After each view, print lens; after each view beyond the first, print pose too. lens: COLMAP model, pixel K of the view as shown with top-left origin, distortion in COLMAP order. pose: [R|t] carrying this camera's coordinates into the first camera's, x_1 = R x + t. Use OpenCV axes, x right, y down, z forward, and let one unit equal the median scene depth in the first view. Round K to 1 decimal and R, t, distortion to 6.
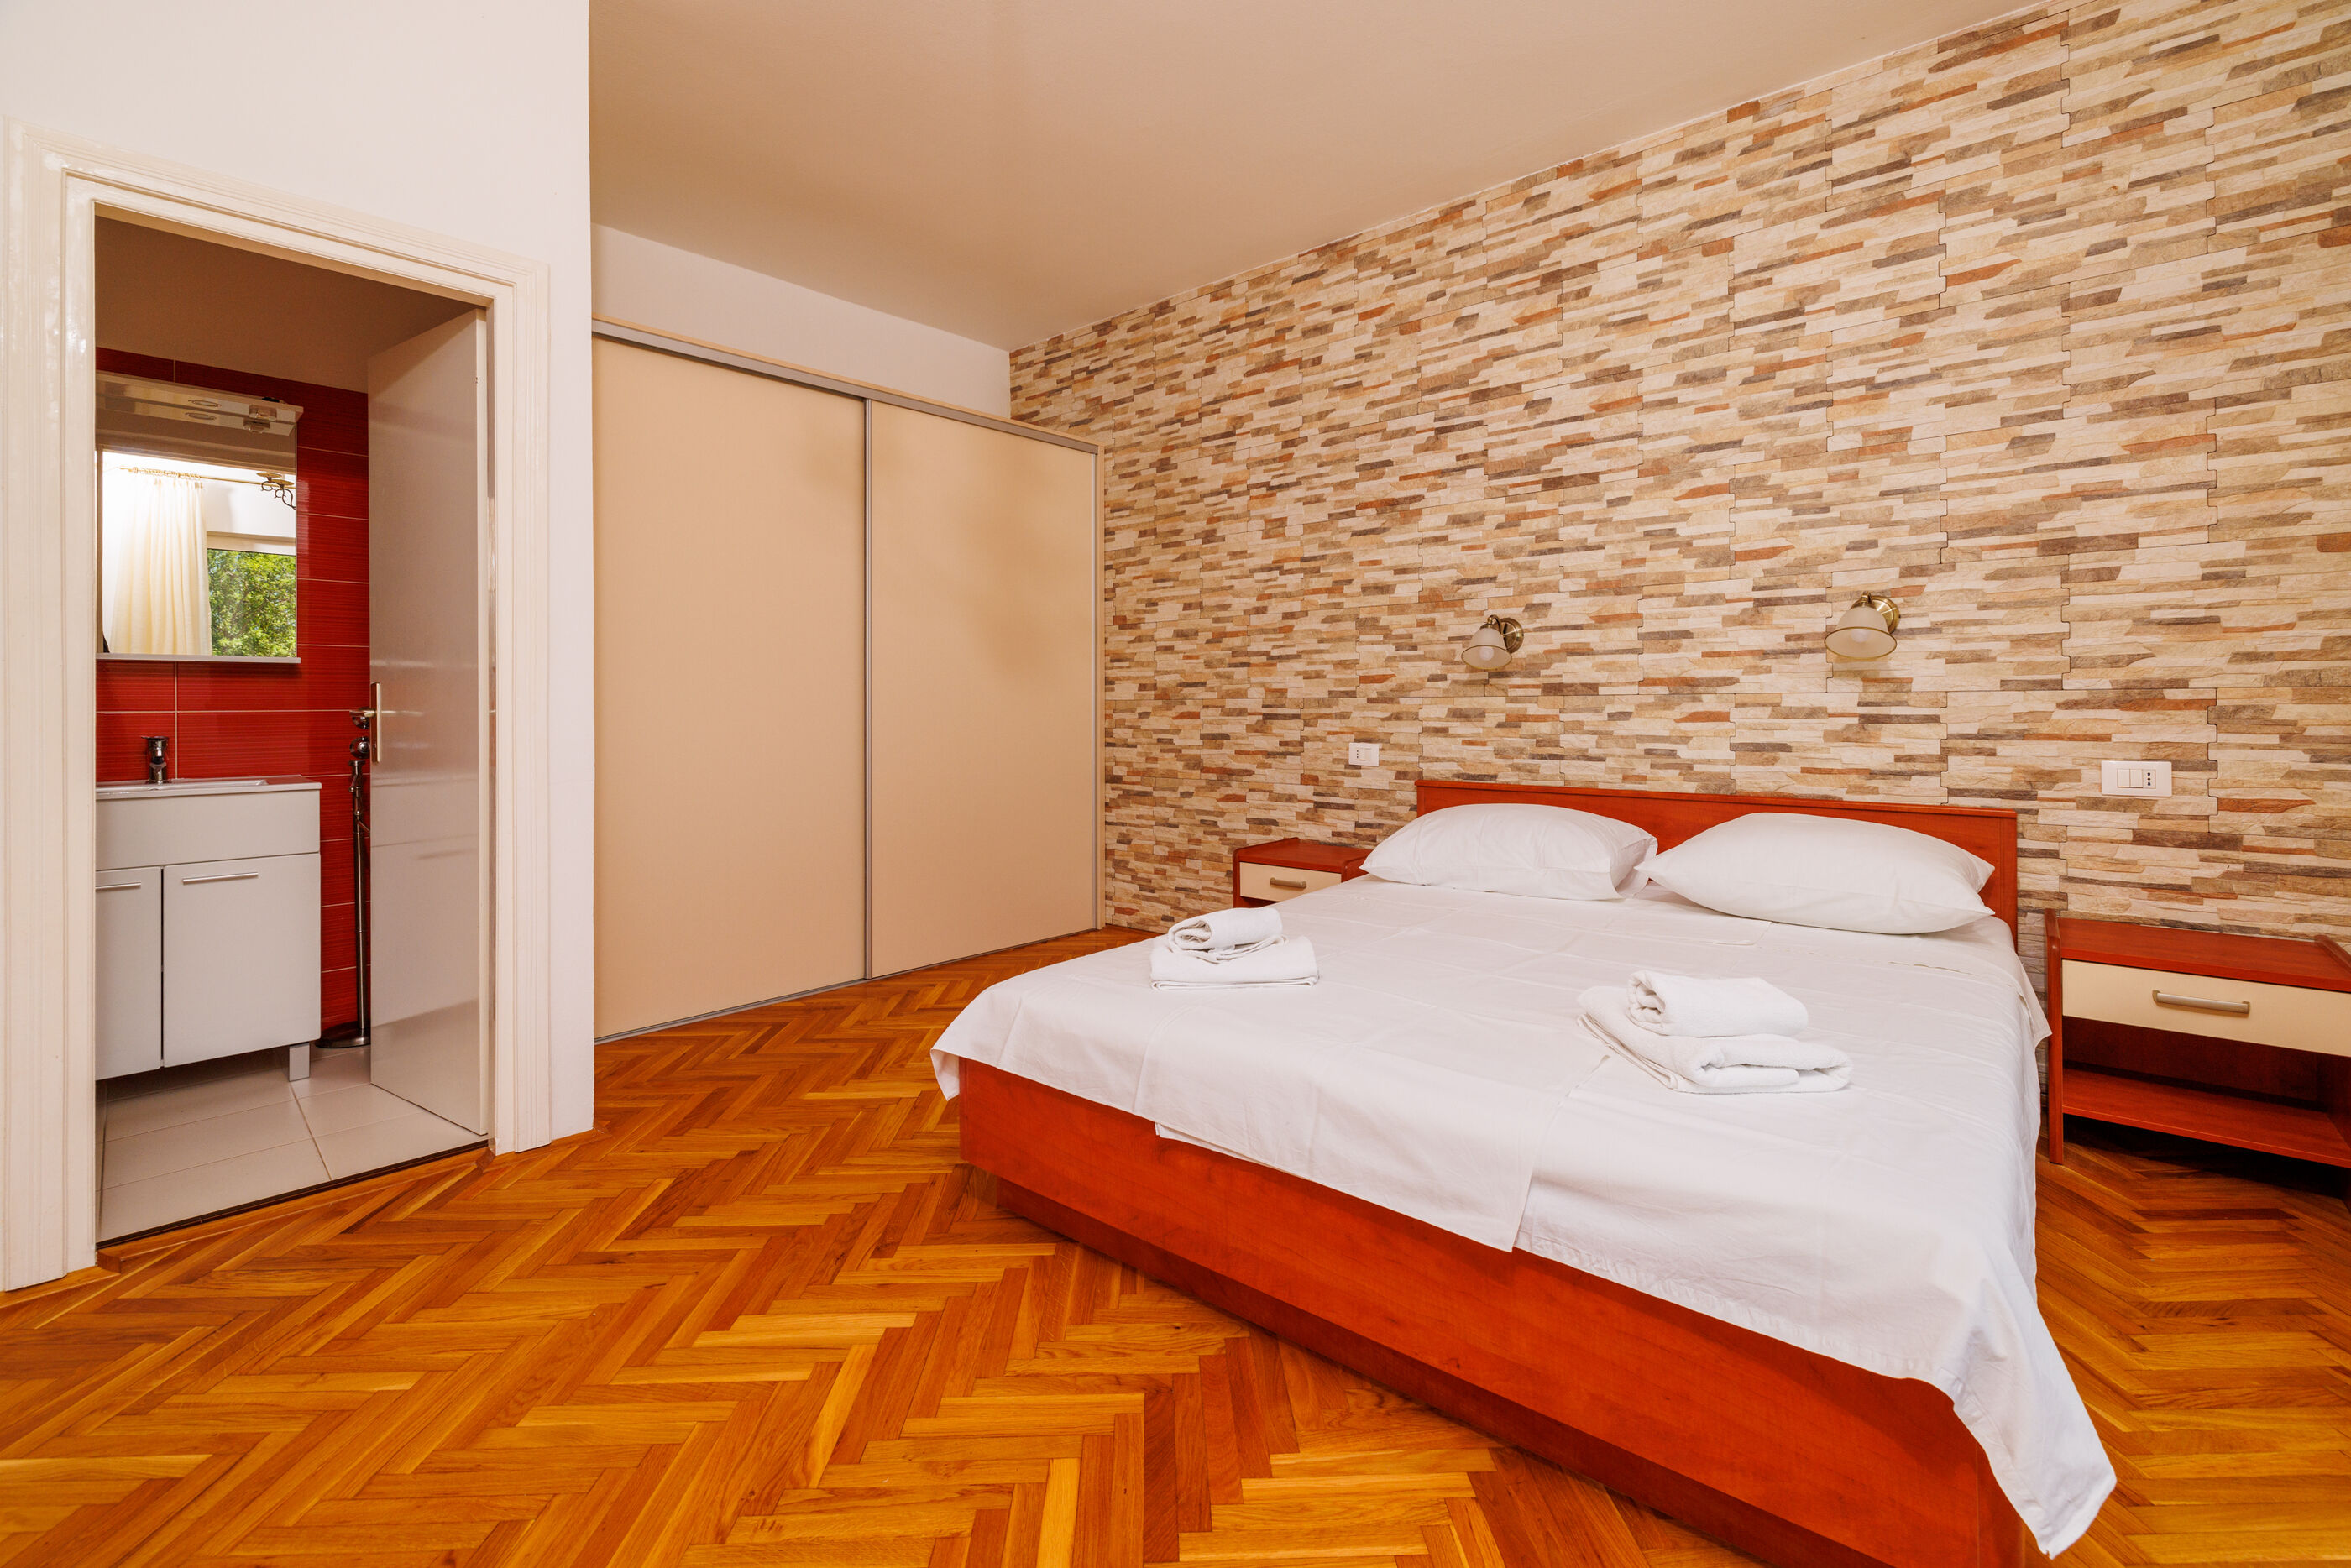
lens RADIAL K [[1013.7, 0, 1132.0], [0, 1013.7, 688.6], [0, 0, 1]] dist [-0.000401, 0.001282]
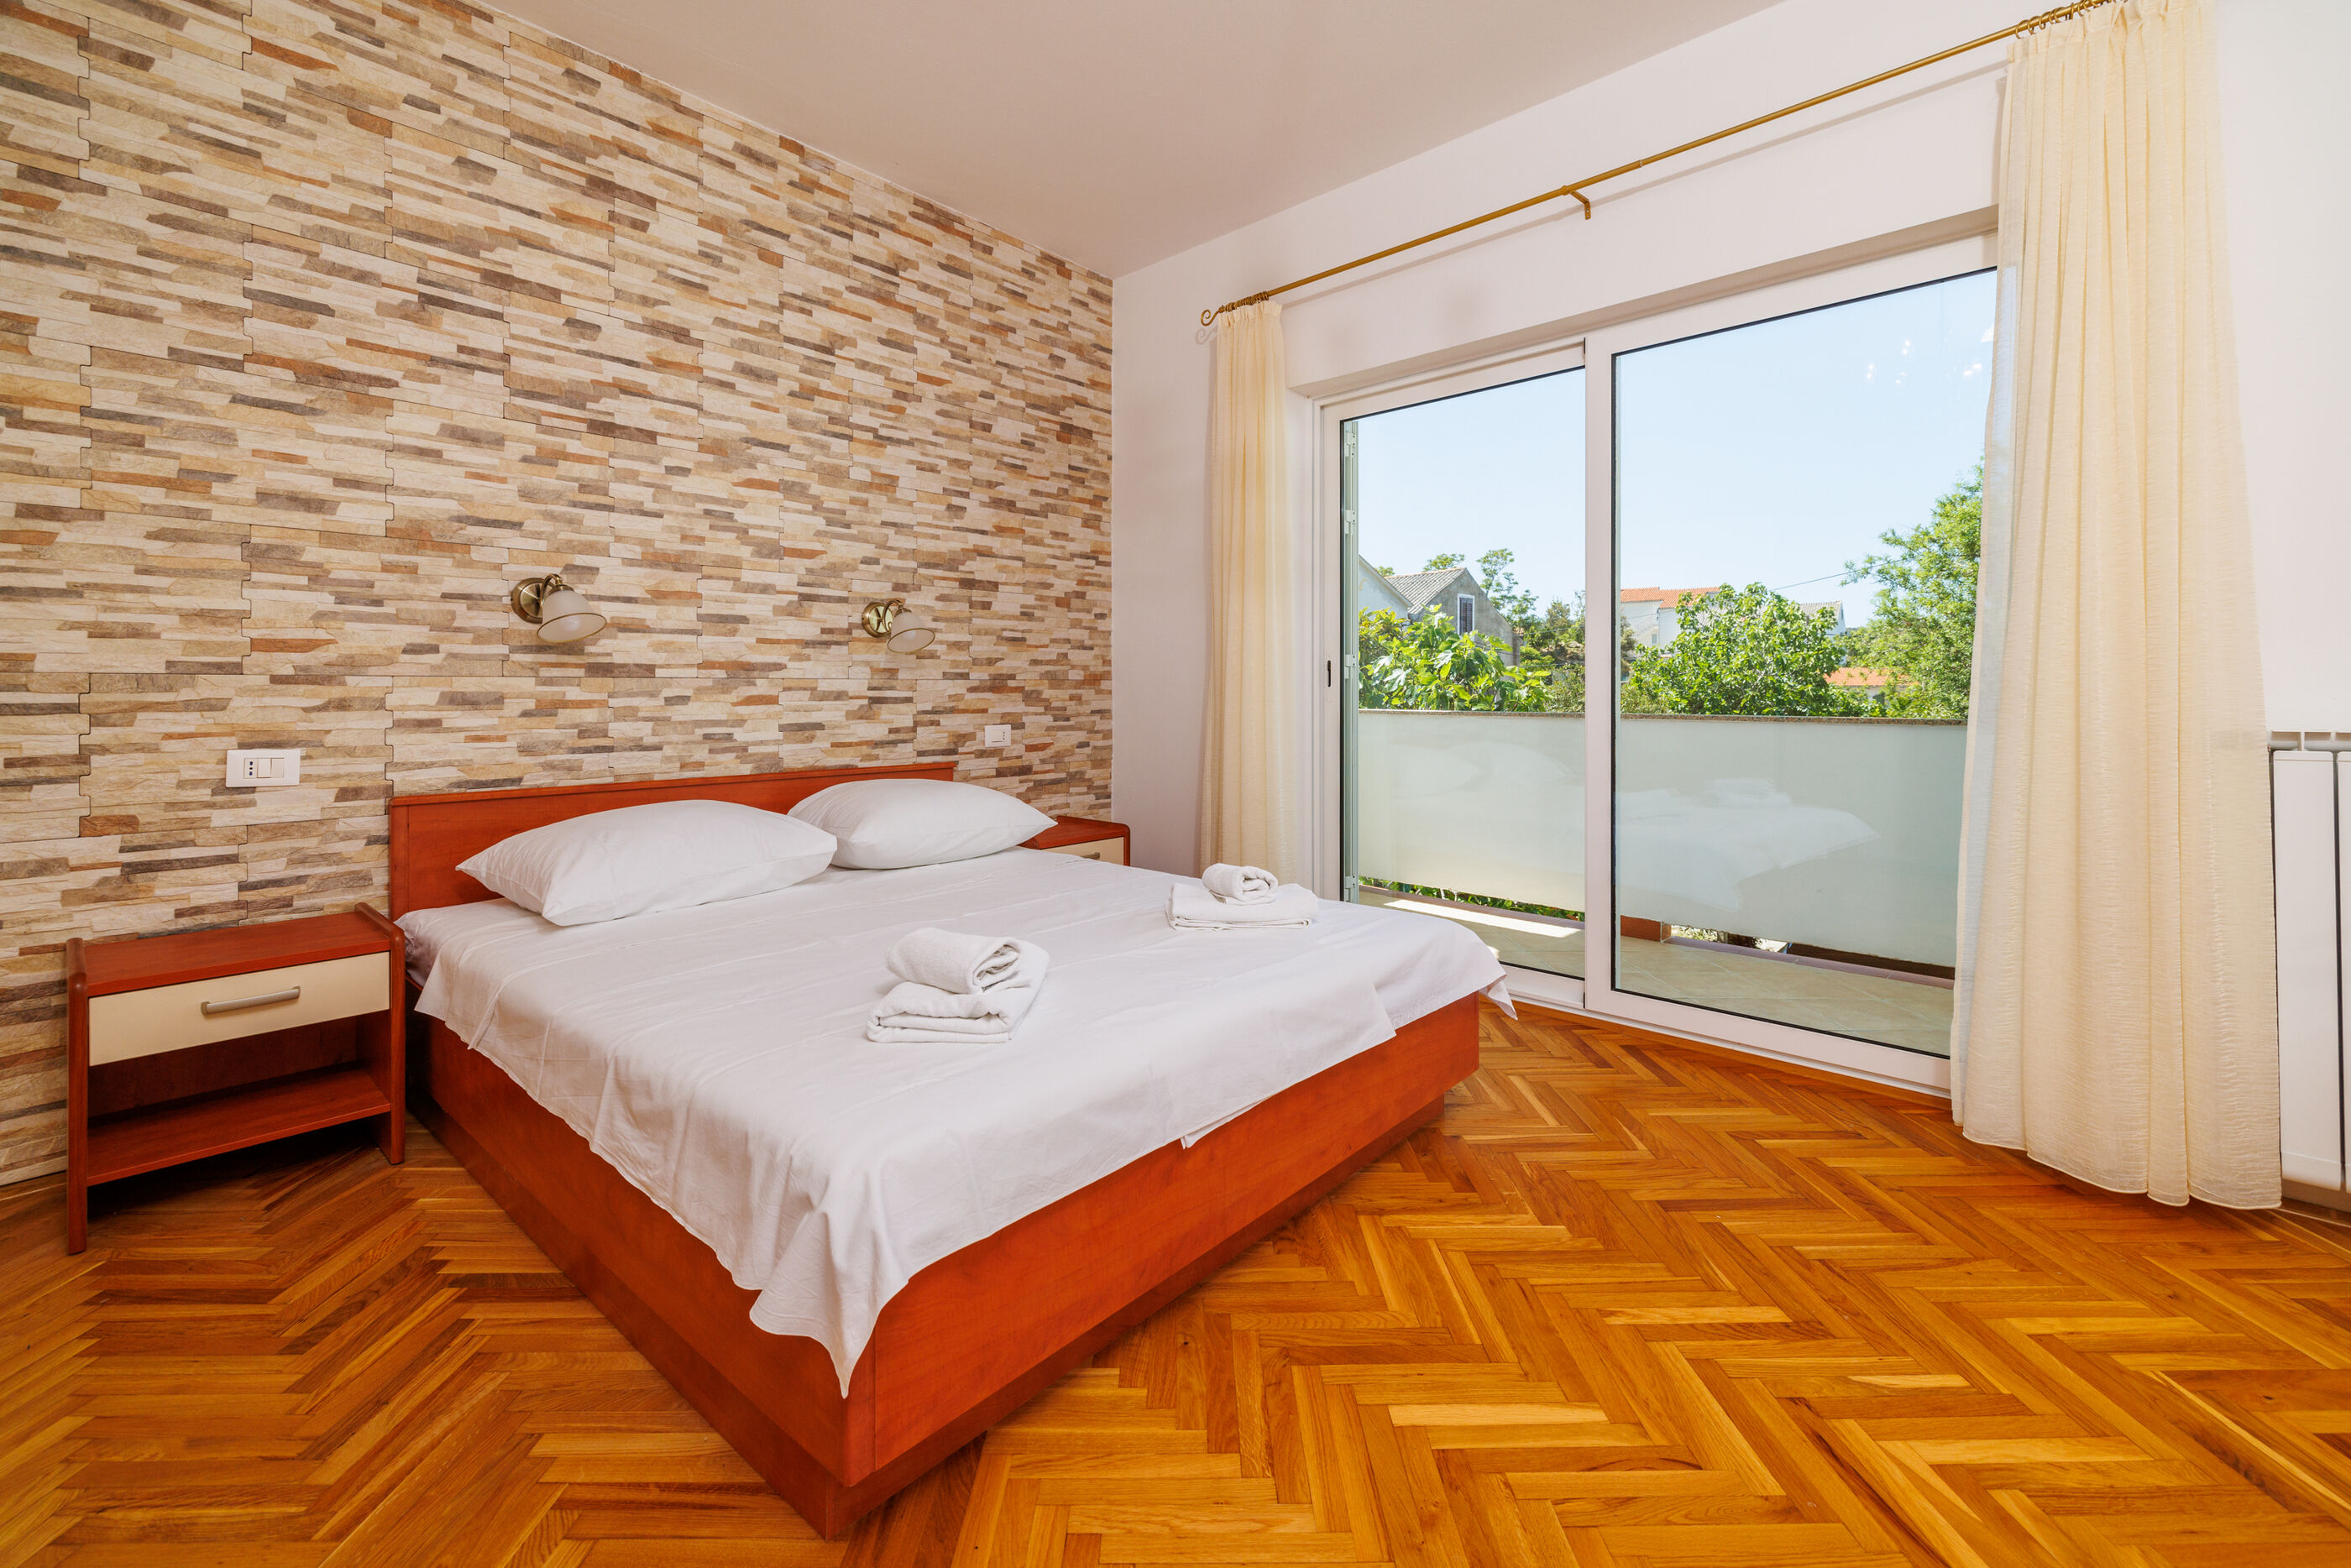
lens RADIAL K [[1013.7, 0, 1203.8], [0, 1013.7, 704.3], [0, 0, 1]] dist [-0.000401, 0.001282]
pose [[-0.010098, 0.002953, 0.999945, -0.461140], [-0.001657, 0.999994, -0.002970, 0.032824], [-0.999948, -0.001687, -0.010093, 0.527771]]
